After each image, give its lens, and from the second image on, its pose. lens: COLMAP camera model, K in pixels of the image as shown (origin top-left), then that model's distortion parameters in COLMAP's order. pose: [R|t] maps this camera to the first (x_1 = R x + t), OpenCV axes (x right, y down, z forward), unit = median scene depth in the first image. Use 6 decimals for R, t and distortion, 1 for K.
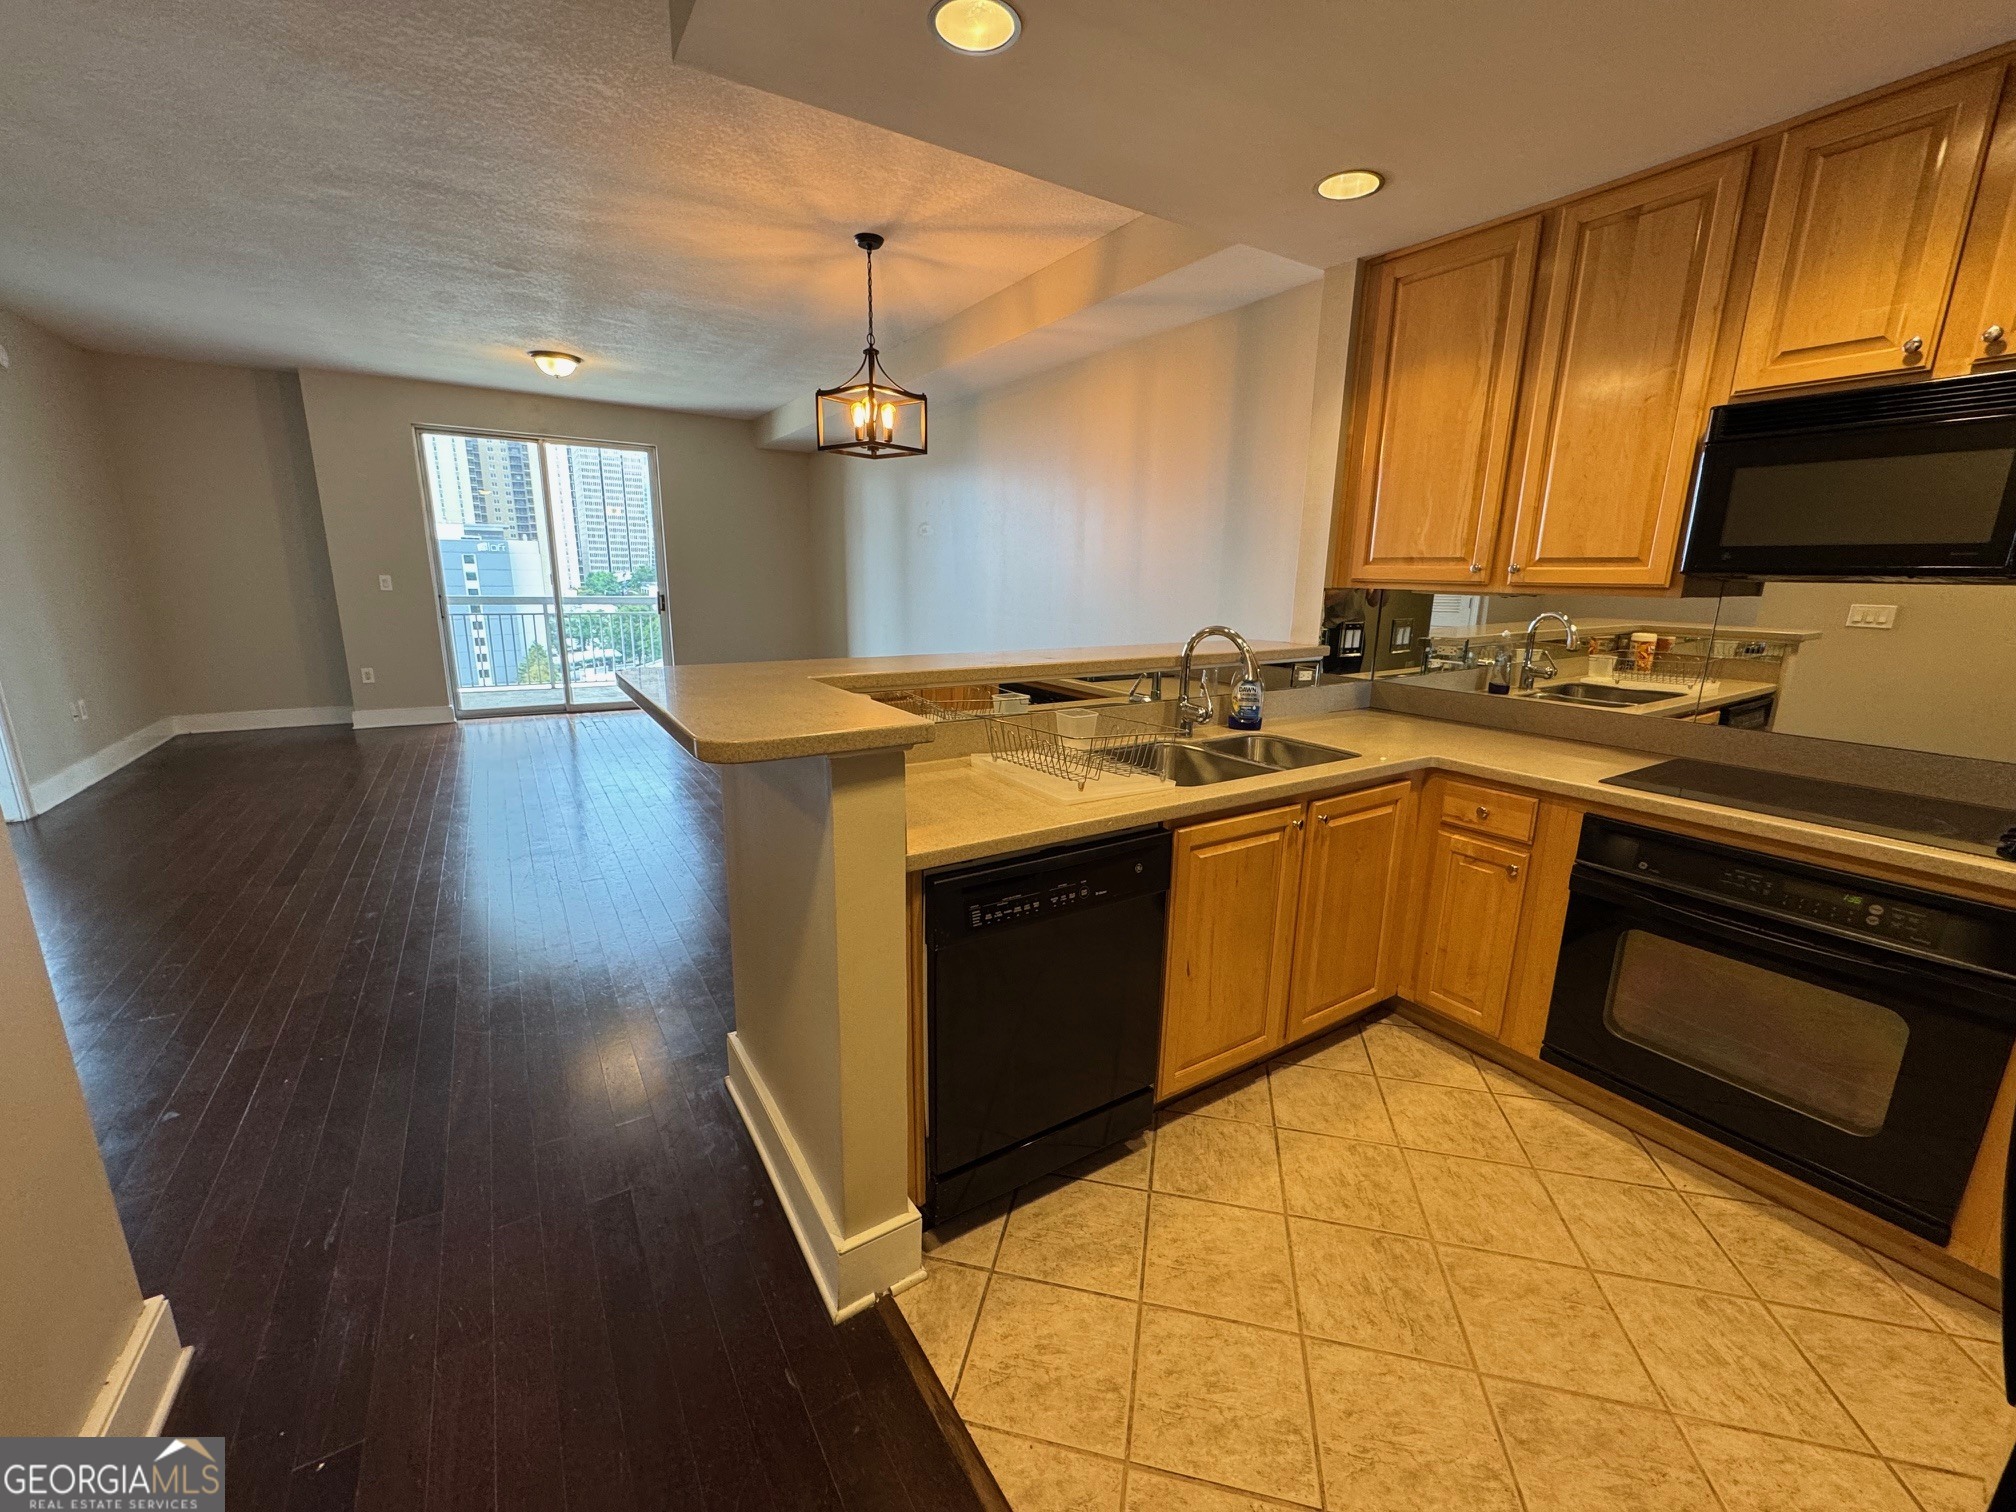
lens RADIAL K [[807.7, 0, 1014.2], [0, 807.7, 763.1], [0, 0, 1]] dist [-0.007149, 0.000492]
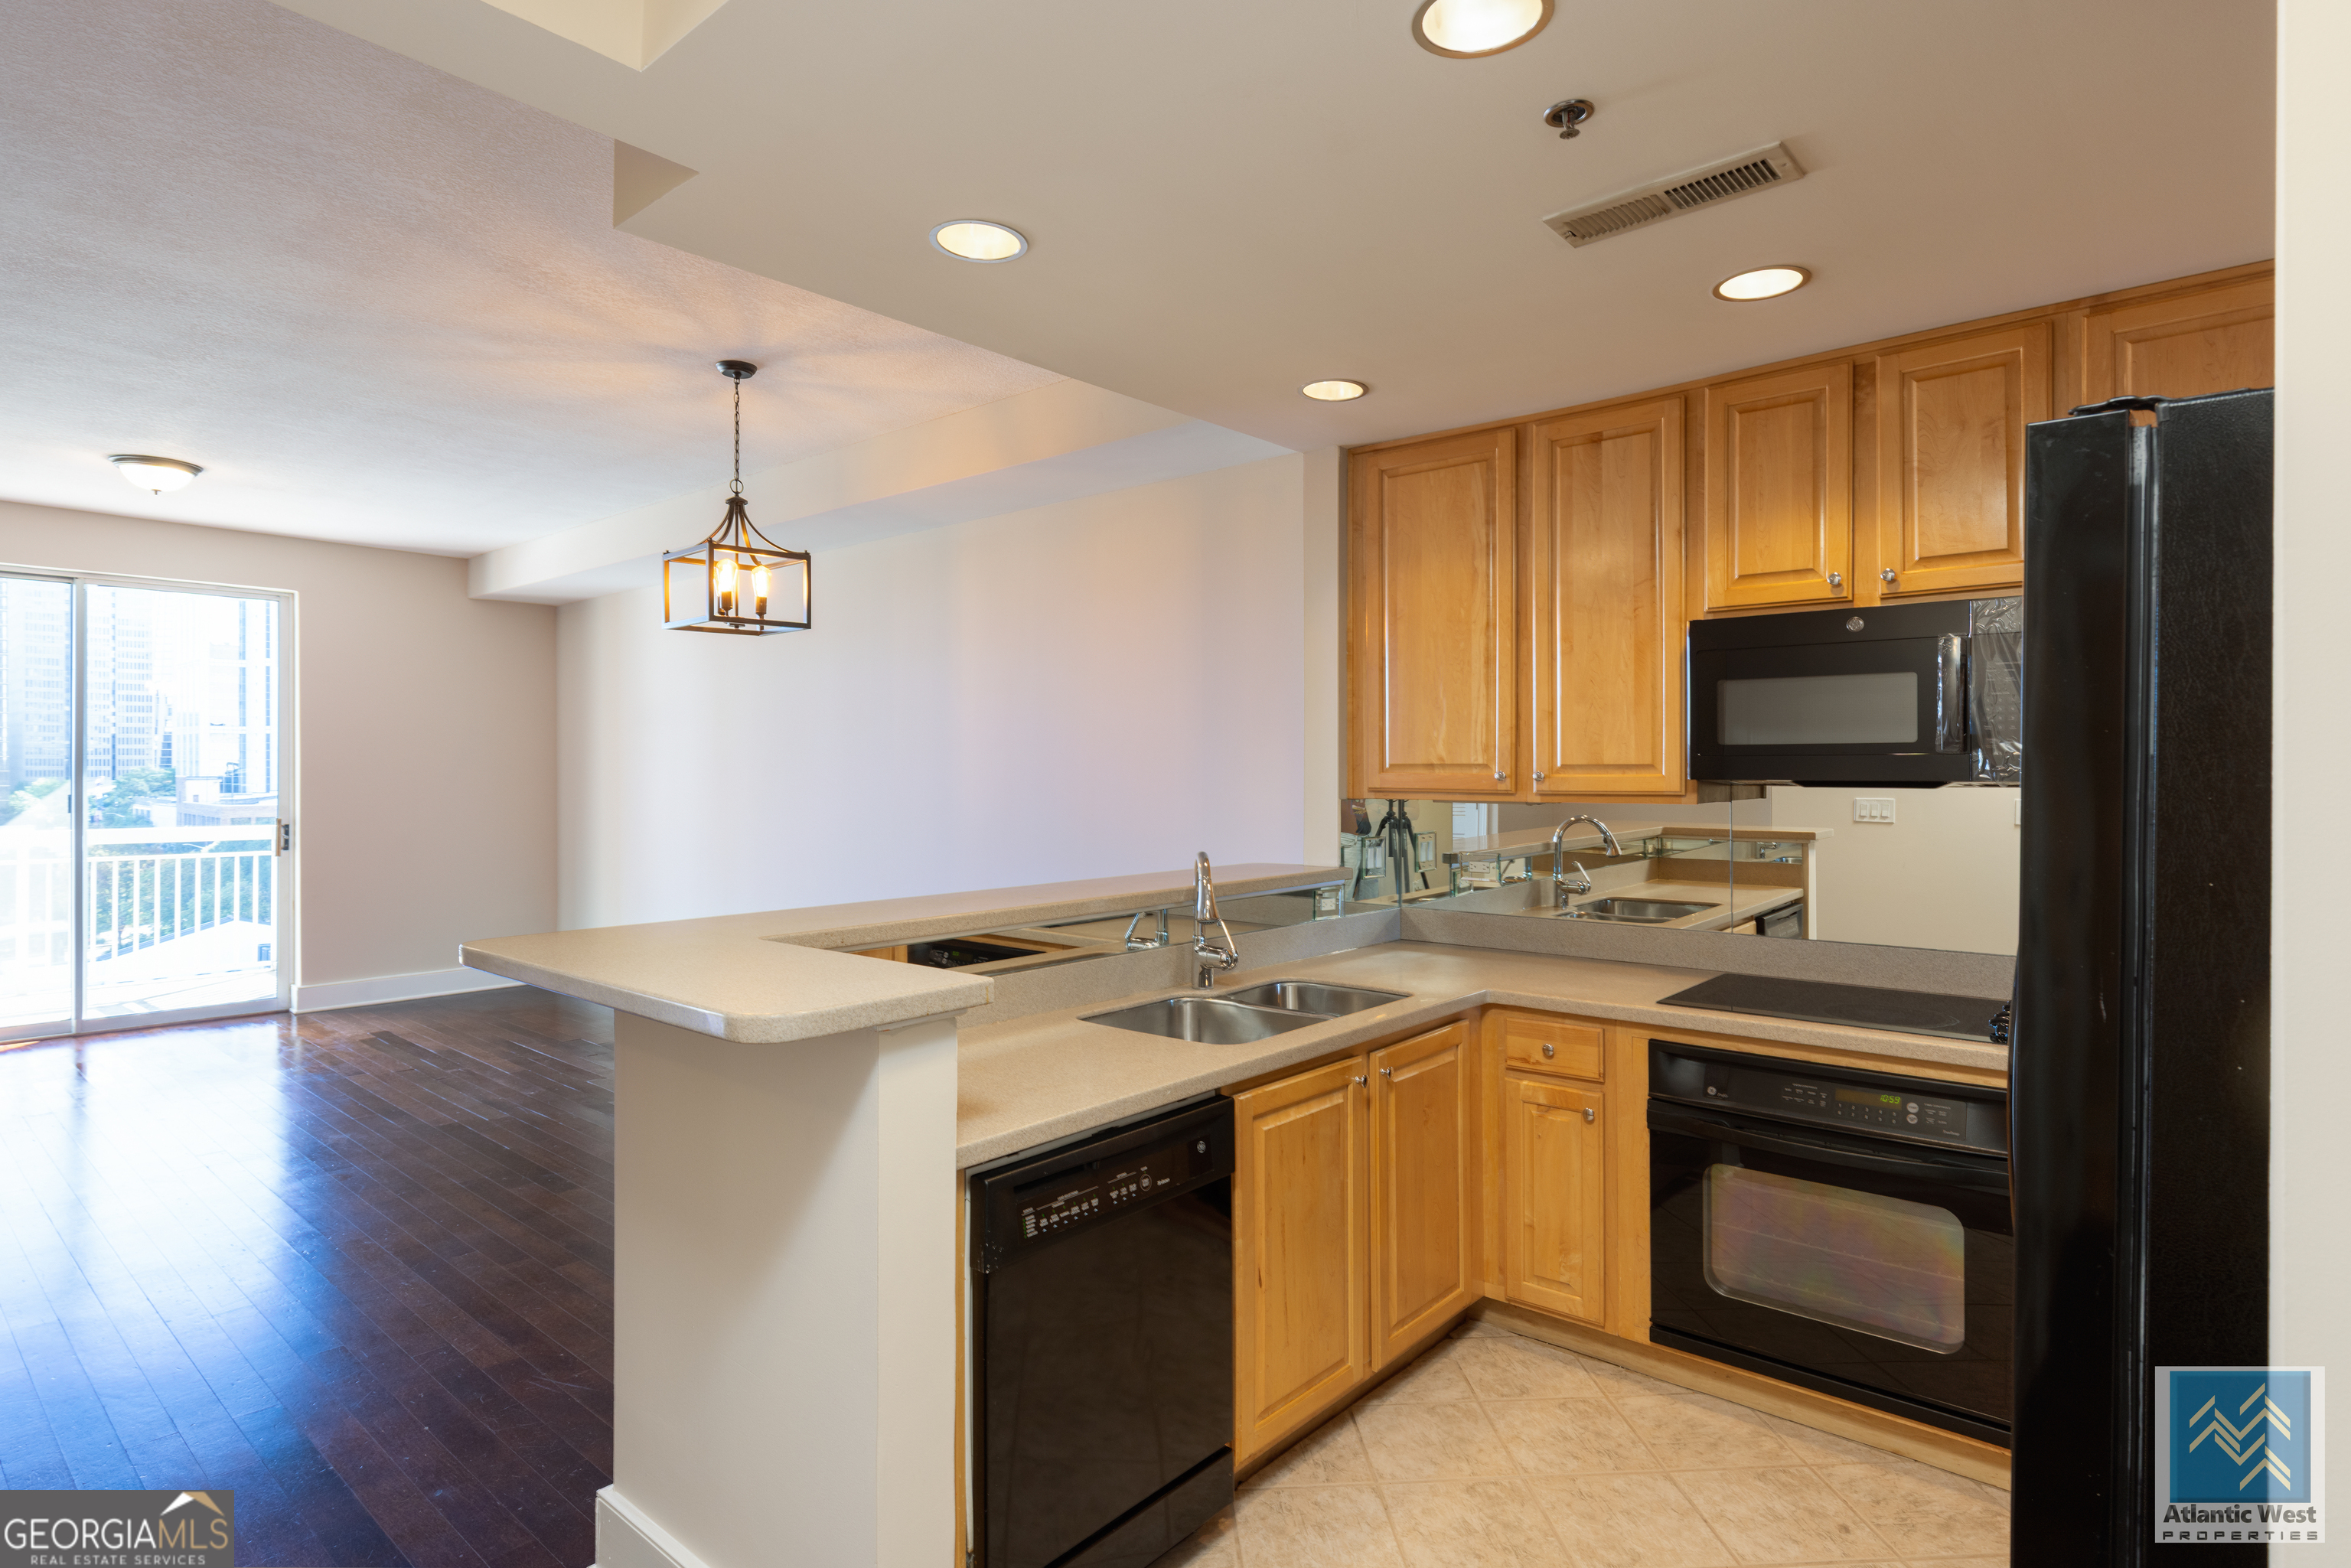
lens RADIAL K [[1194.9, 0, 1232.0], [0, 1194.9, 774.1], [0, 0, 1]] dist [-0.000538, -0.005644]
pose [[0.949428, -0.015563, 0.313600, -0.135794], [0.086172, 0.973336, -0.212584, 0.015793], [-0.301930, 0.228856, 0.925453, -0.153270]]
